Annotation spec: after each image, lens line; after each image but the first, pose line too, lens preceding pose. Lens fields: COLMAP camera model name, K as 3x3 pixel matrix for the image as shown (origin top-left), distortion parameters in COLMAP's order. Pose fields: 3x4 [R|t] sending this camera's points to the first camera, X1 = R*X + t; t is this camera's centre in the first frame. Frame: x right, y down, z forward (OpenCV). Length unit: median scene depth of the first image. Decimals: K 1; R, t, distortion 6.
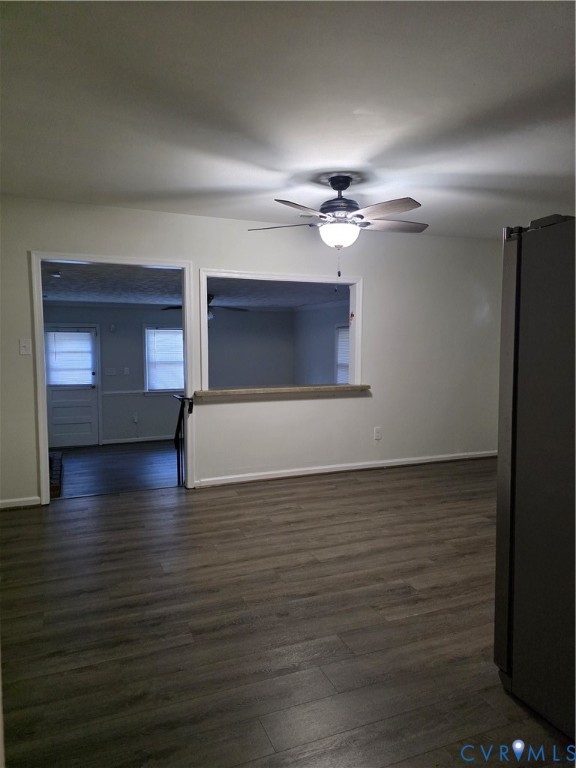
lens RADIAL K [[519.5, 0, 285.9], [0, 519.5, 386.2], [0, 0, 1]] dist [0.062973, -0.051948]
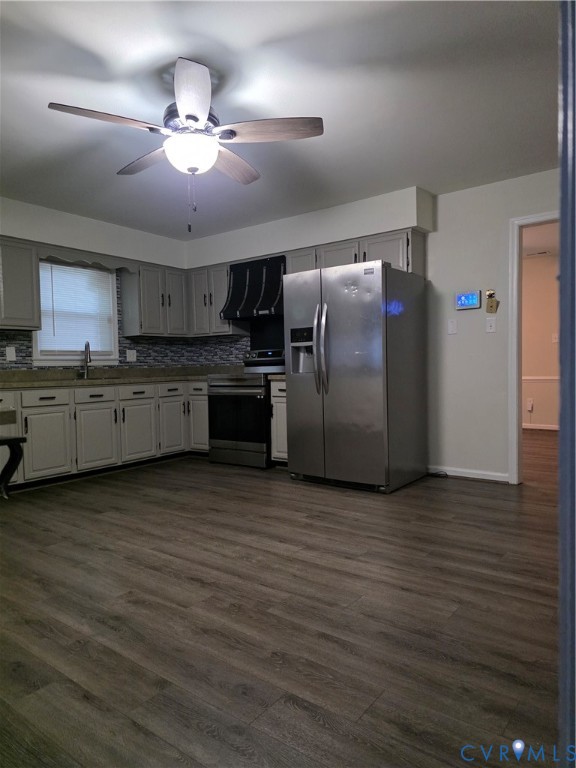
lens RADIAL K [[519.5, 0, 284.4], [0, 519.5, 385.6], [0, 0, 1]] dist [0.062973, -0.051948]
pose [[-0.504446, -0.021719, 0.863170, -0.607718], [0.095325, 0.992172, 0.080674, -0.008678], [-0.858165, 0.122978, -0.498427, 1.296343]]
